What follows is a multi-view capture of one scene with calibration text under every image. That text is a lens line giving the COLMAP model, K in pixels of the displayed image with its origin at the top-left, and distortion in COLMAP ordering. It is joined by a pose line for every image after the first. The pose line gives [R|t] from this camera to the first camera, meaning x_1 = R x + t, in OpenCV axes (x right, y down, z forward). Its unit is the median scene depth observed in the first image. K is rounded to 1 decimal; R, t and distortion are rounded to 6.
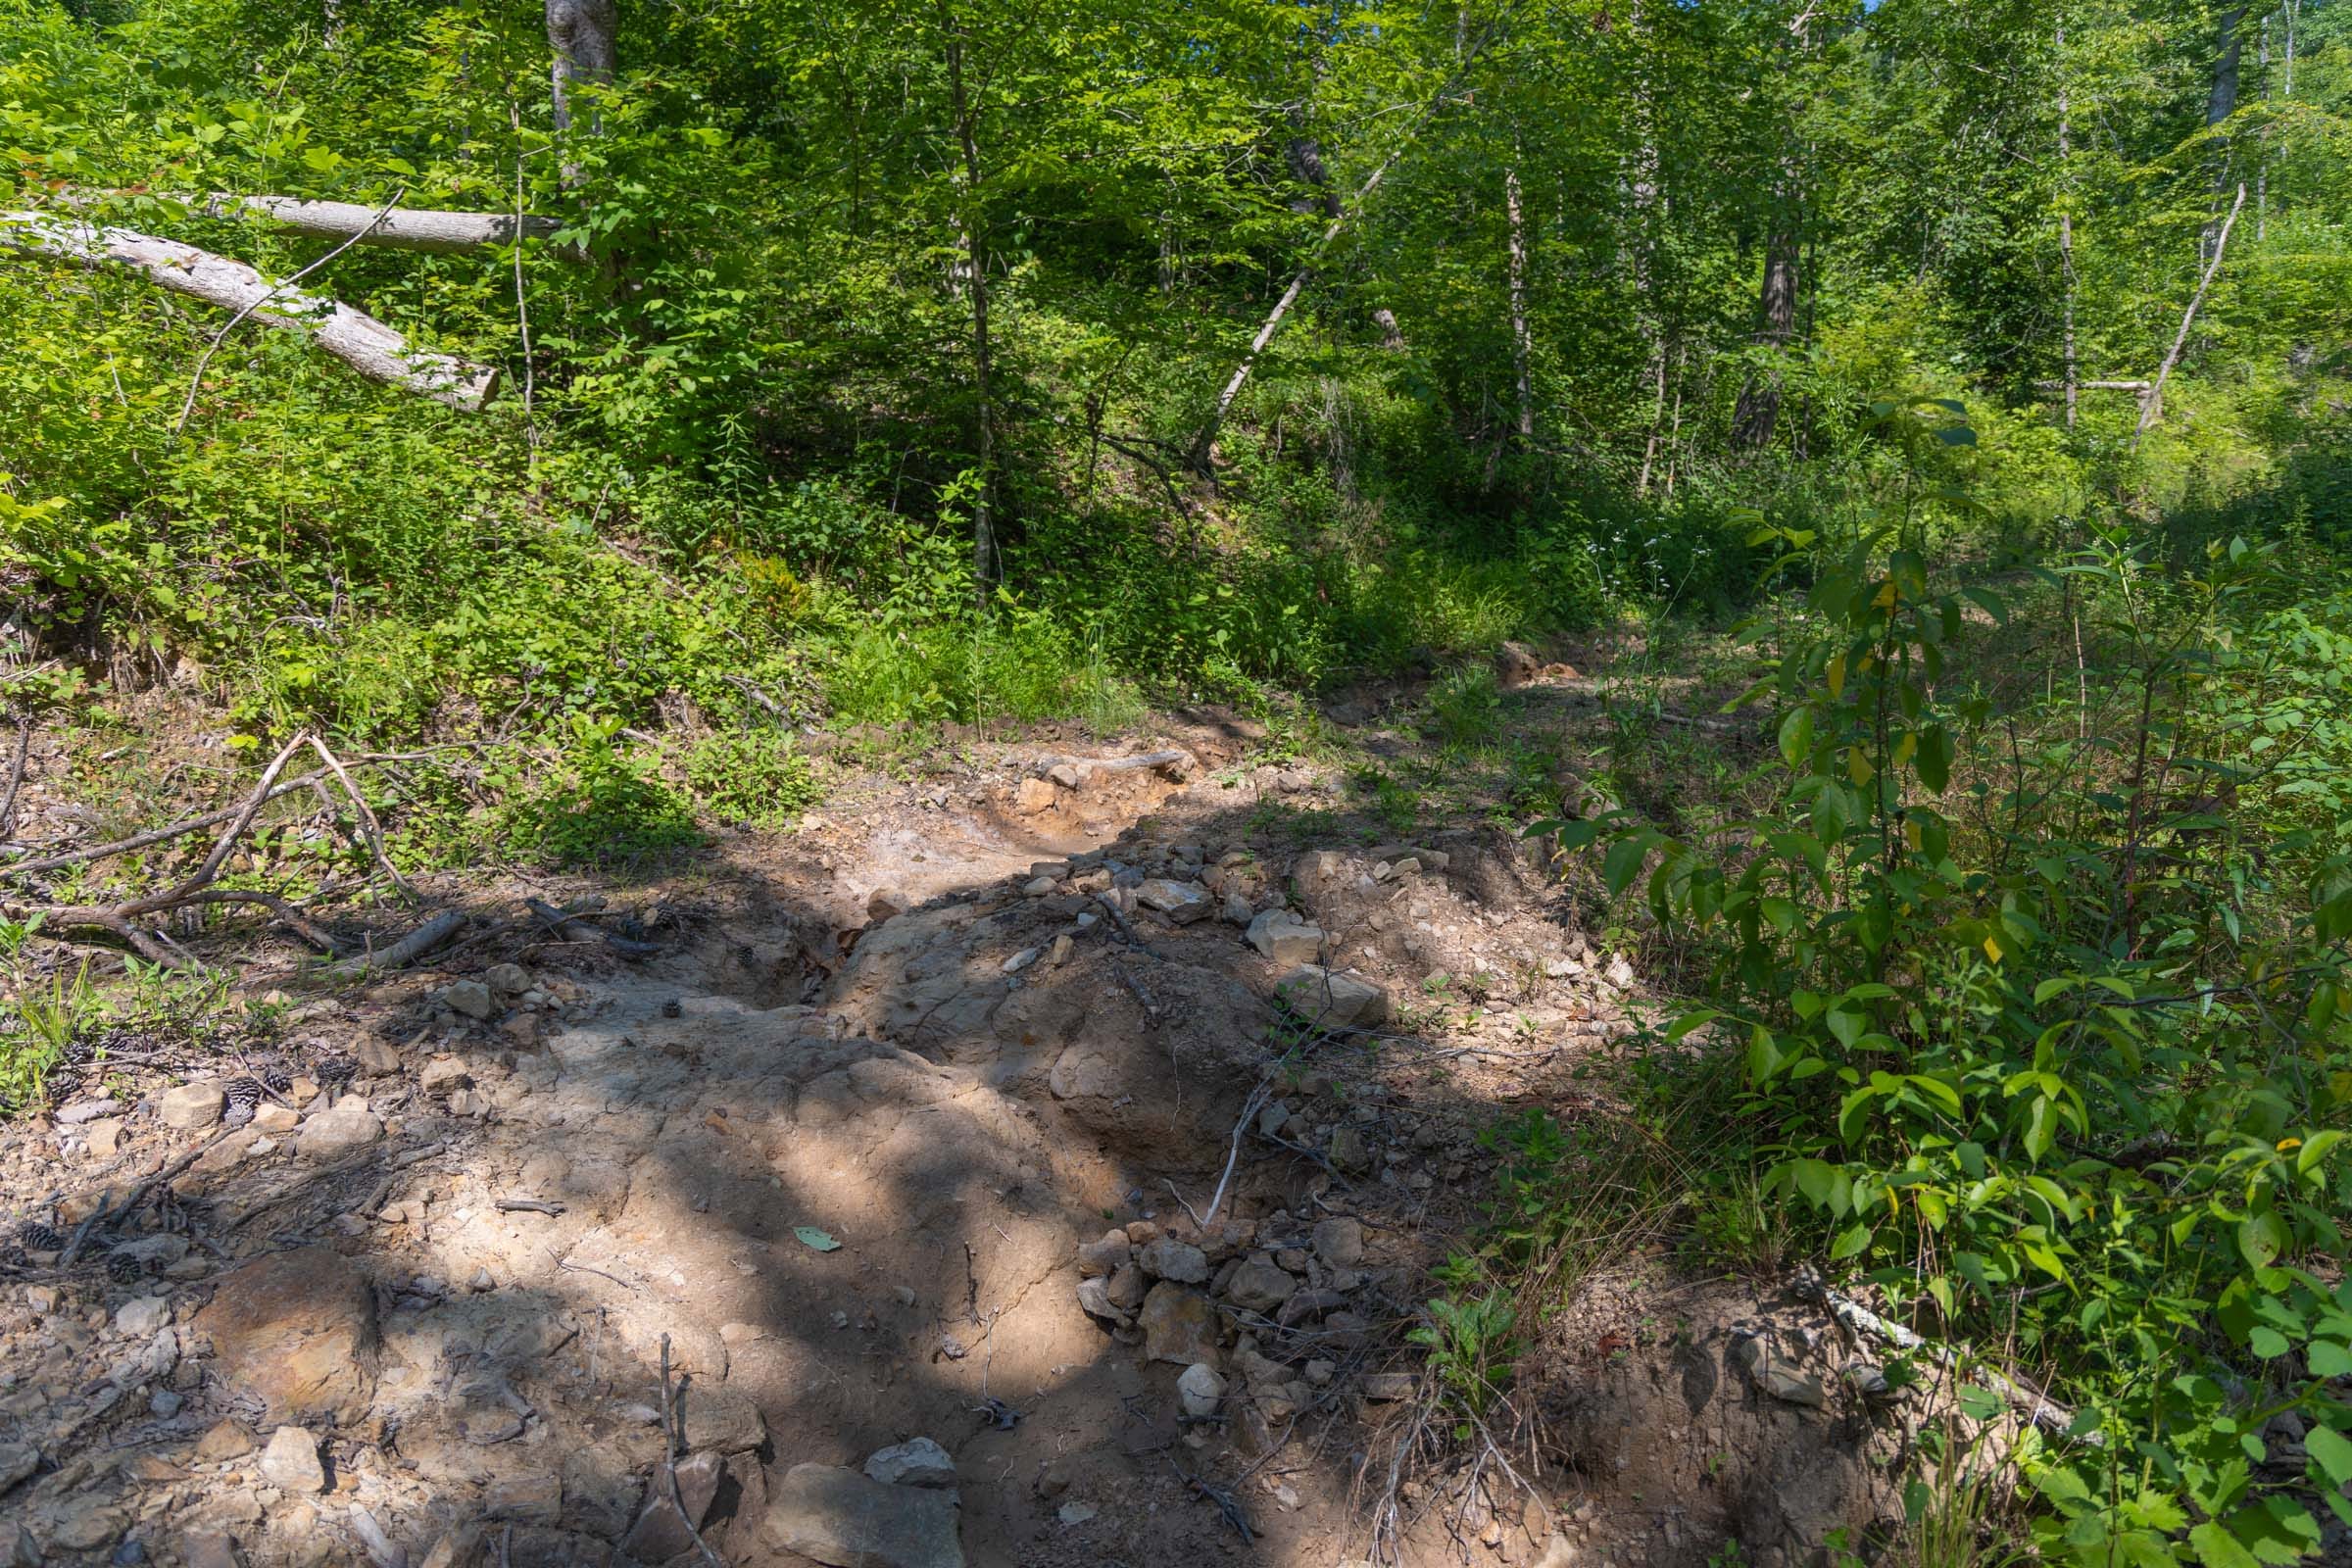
lens RADIAL K [[1524.0, 0, 1189.6], [0, 1524.0, 788.7], [0, 0, 1]] dist [-0.011770, 0.011409]
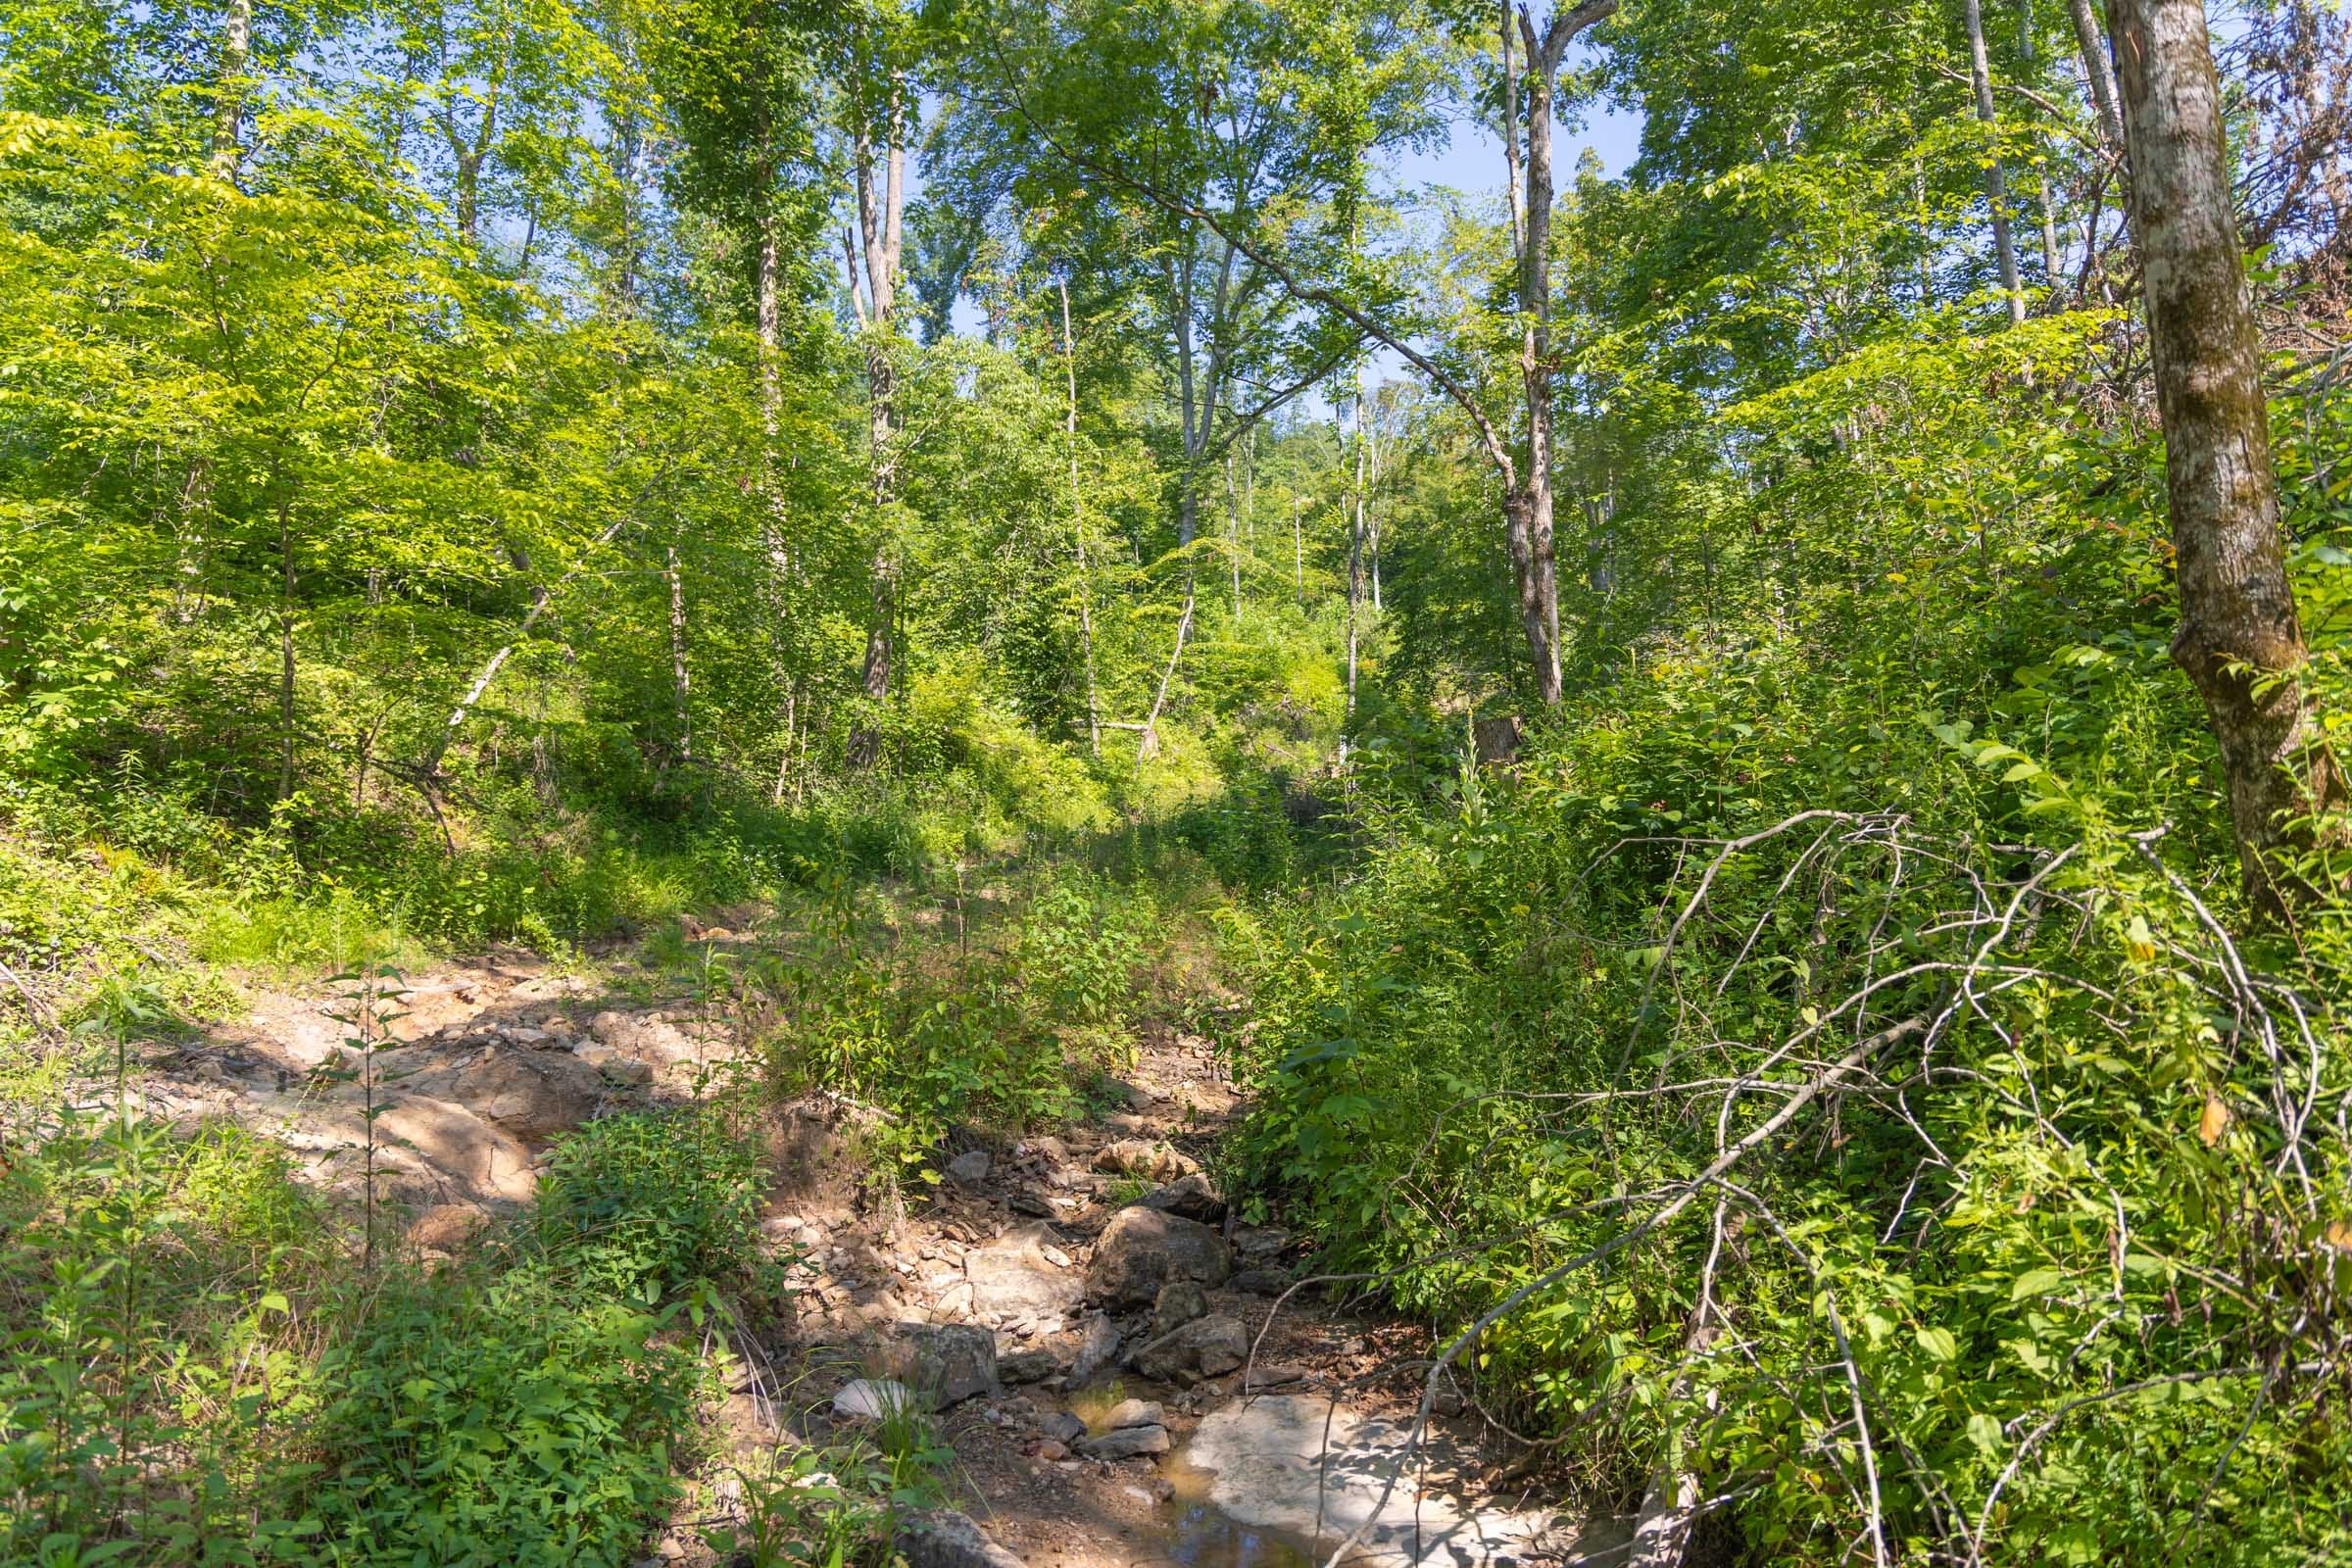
lens RADIAL K [[1524.0, 0, 1160.3], [0, 1524.0, 771.0], [0, 0, 1]] dist [-0.011770, 0.011409]
pose [[0.863578, 0.039894, 0.502635, -0.090722], [0.060043, 0.981635, -0.181072, 0.041449], [-0.500628, 0.186550, 0.845323, -0.324111]]
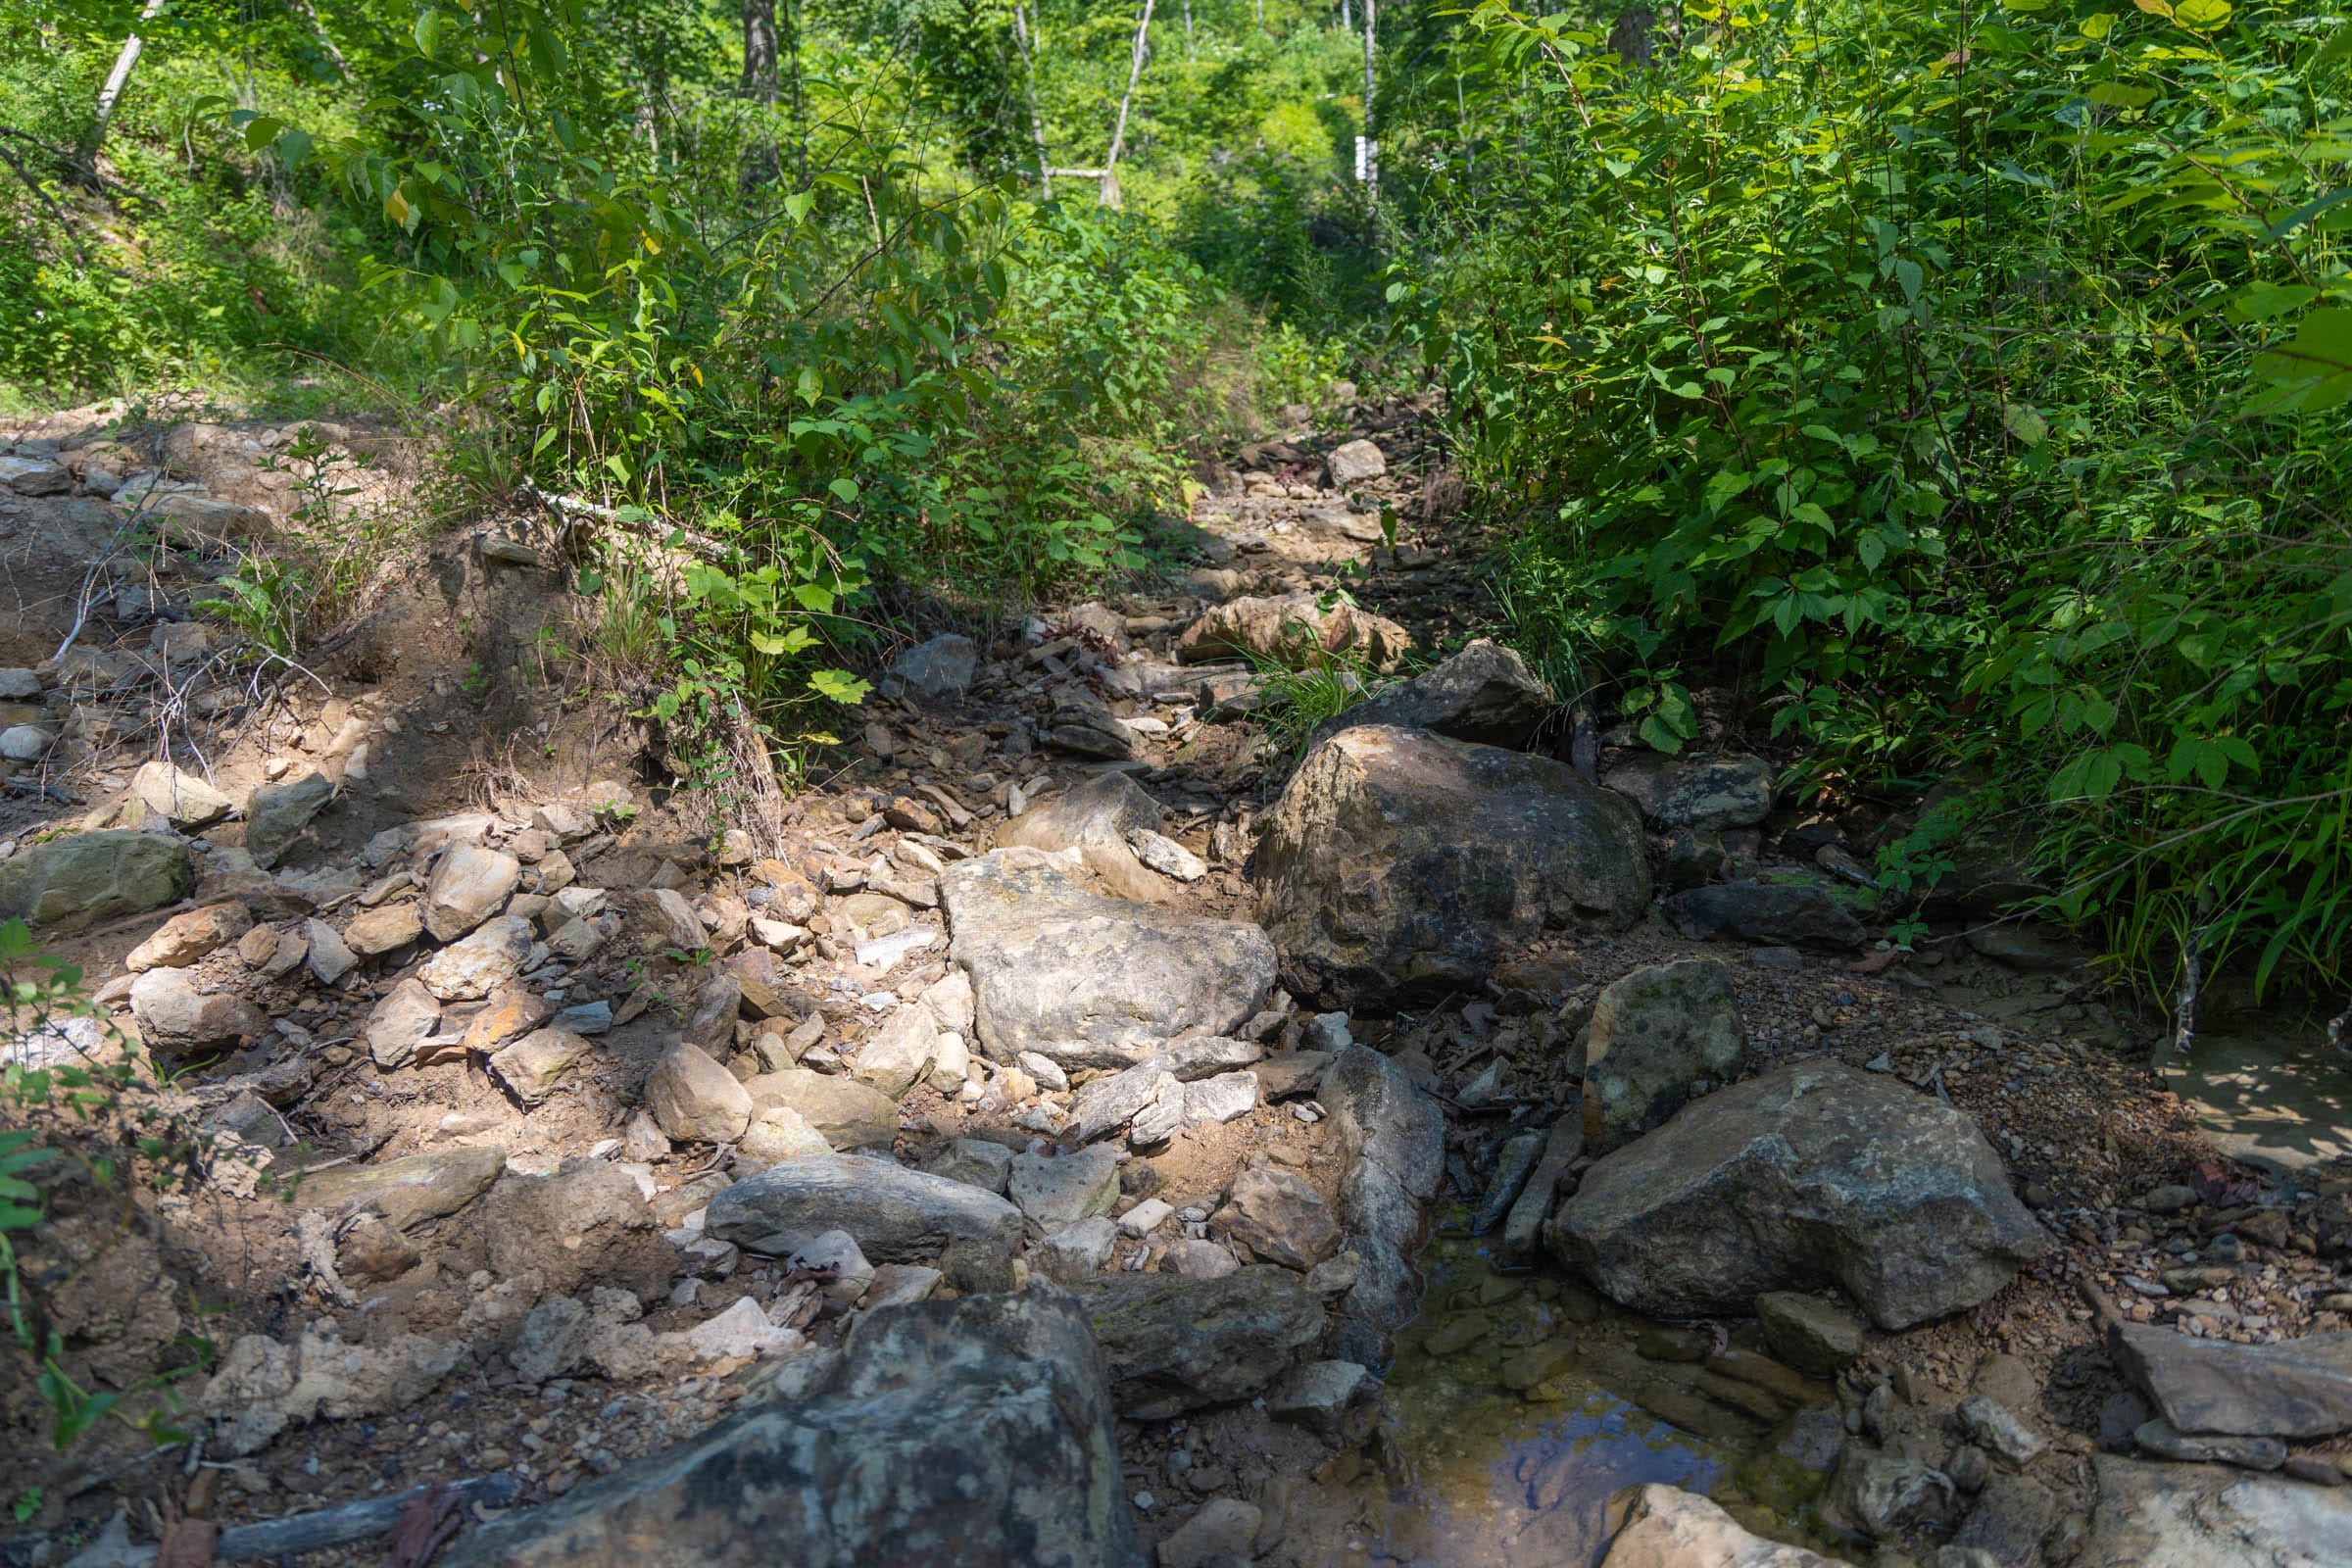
lens RADIAL K [[1524.0, 0, 1169.6], [0, 1524.0, 795.9], [0, 0, 1]] dist [-0.011770, 0.011409]
pose [[0.844490, -0.180581, 0.504209, 0.024711], [0.121736, 0.981521, 0.147635, 0.065046], [-0.521552, -0.063296, 0.850868, -0.054815]]
